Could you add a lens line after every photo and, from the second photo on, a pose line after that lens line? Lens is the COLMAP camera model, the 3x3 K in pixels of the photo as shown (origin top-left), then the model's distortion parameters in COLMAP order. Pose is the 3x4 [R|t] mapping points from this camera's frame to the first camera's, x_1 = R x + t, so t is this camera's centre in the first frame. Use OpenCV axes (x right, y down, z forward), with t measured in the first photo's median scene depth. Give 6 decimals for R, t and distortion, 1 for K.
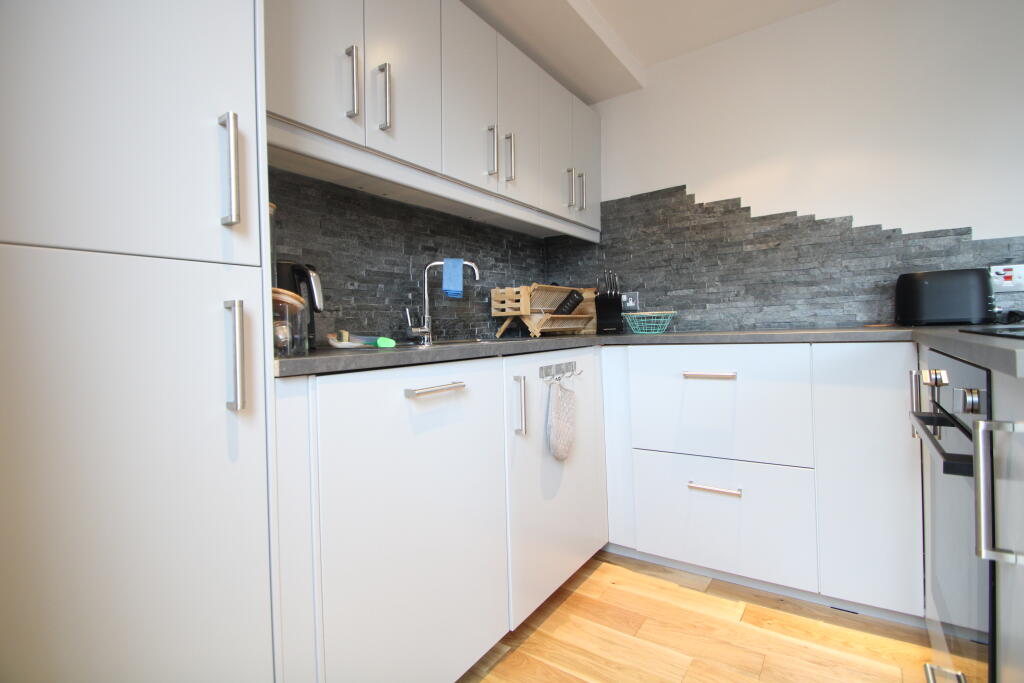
lens RADIAL K [[477.3, 0, 508.4], [0, 477.3, 330.5], [0, 0, 1]] dist [0.013438, -0.018894]
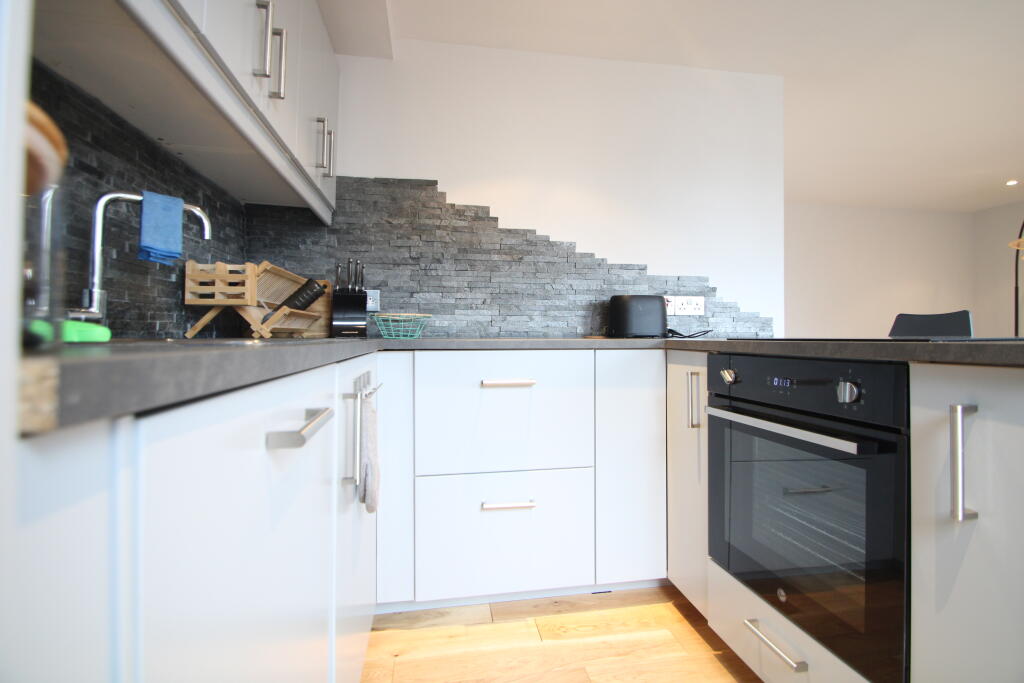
lens RADIAL K [[477.3, 0, 508.4], [0, 477.3, 330.5], [0, 0, 1]] dist [0.013438, -0.018894]
pose [[0.710319, 0.043272, 0.702549, -0.186087], [-0.024493, 0.999024, -0.036769, 0.019421], [-0.703454, 0.008910, 0.710685, 0.262054]]
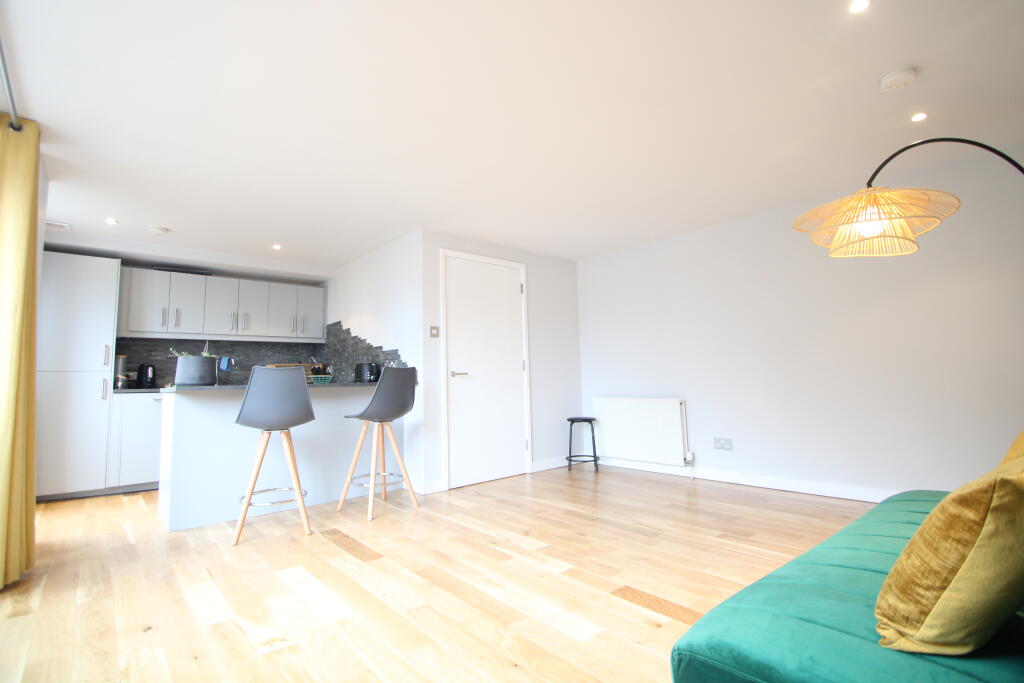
lens RADIAL K [[477.3, 0, 508.4], [0, 477.3, 330.5], [0, 0, 1]] dist [0.013438, -0.018894]
pose [[0.973533, -0.014890, -0.228063, 1.833985], [-0.007685, 0.995179, -0.097778, -0.037696], [0.228419, 0.096942, 0.968724, -1.158791]]
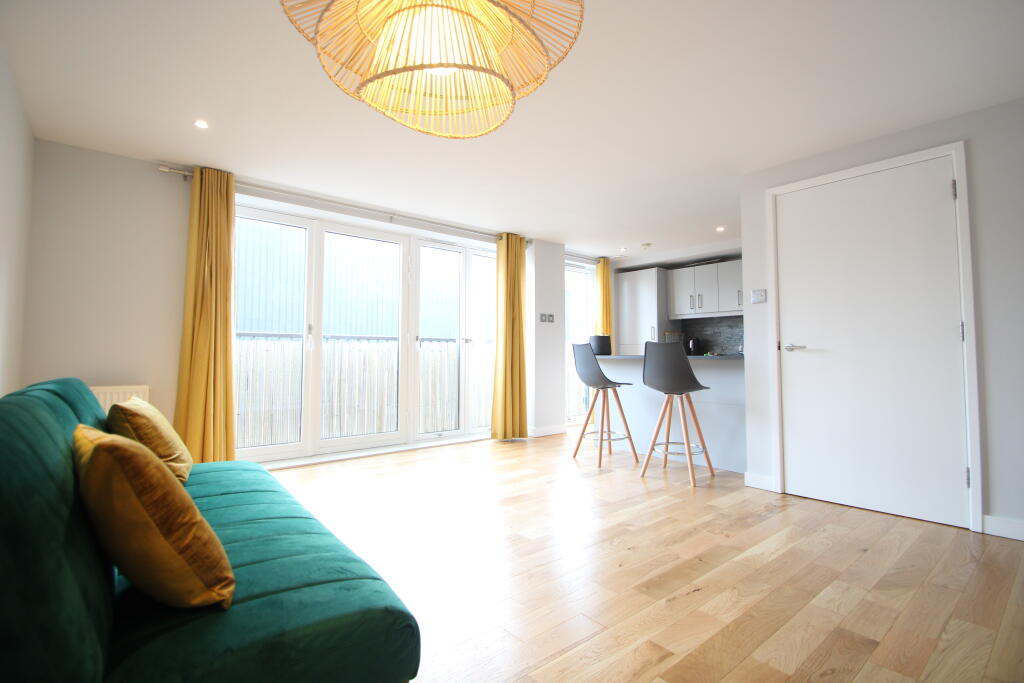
lens RADIAL K [[477.3, 0, 508.4], [0, 477.3, 330.5], [0, 0, 1]] dist [0.013438, -0.018894]
pose [[-0.264514, -0.015894, -0.964251, 2.862423], [0.007655, 0.999798, -0.018580, -0.083429], [0.964351, -0.012296, -0.264339, 0.270084]]
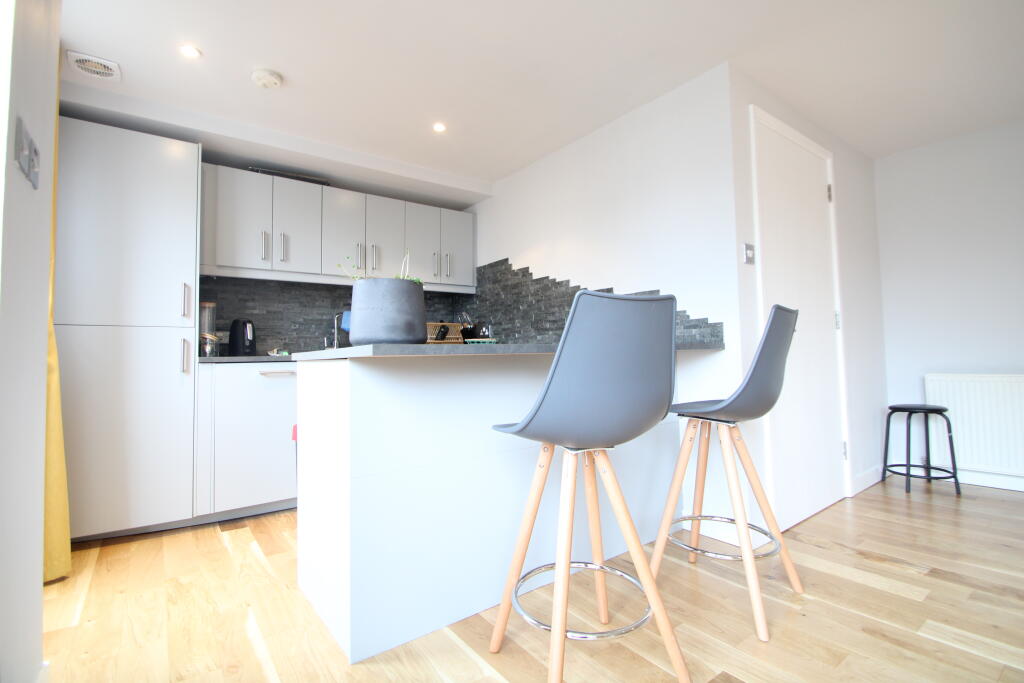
lens RADIAL K [[477.3, 0, 508.4], [0, 477.3, 330.5], [0, 0, 1]] dist [0.013438, -0.018894]
pose [[0.953178, -0.004399, -0.302377, 0.910216], [-0.009278, 0.998998, -0.043780, 0.002374], [0.302266, 0.044535, 0.952183, -0.520998]]
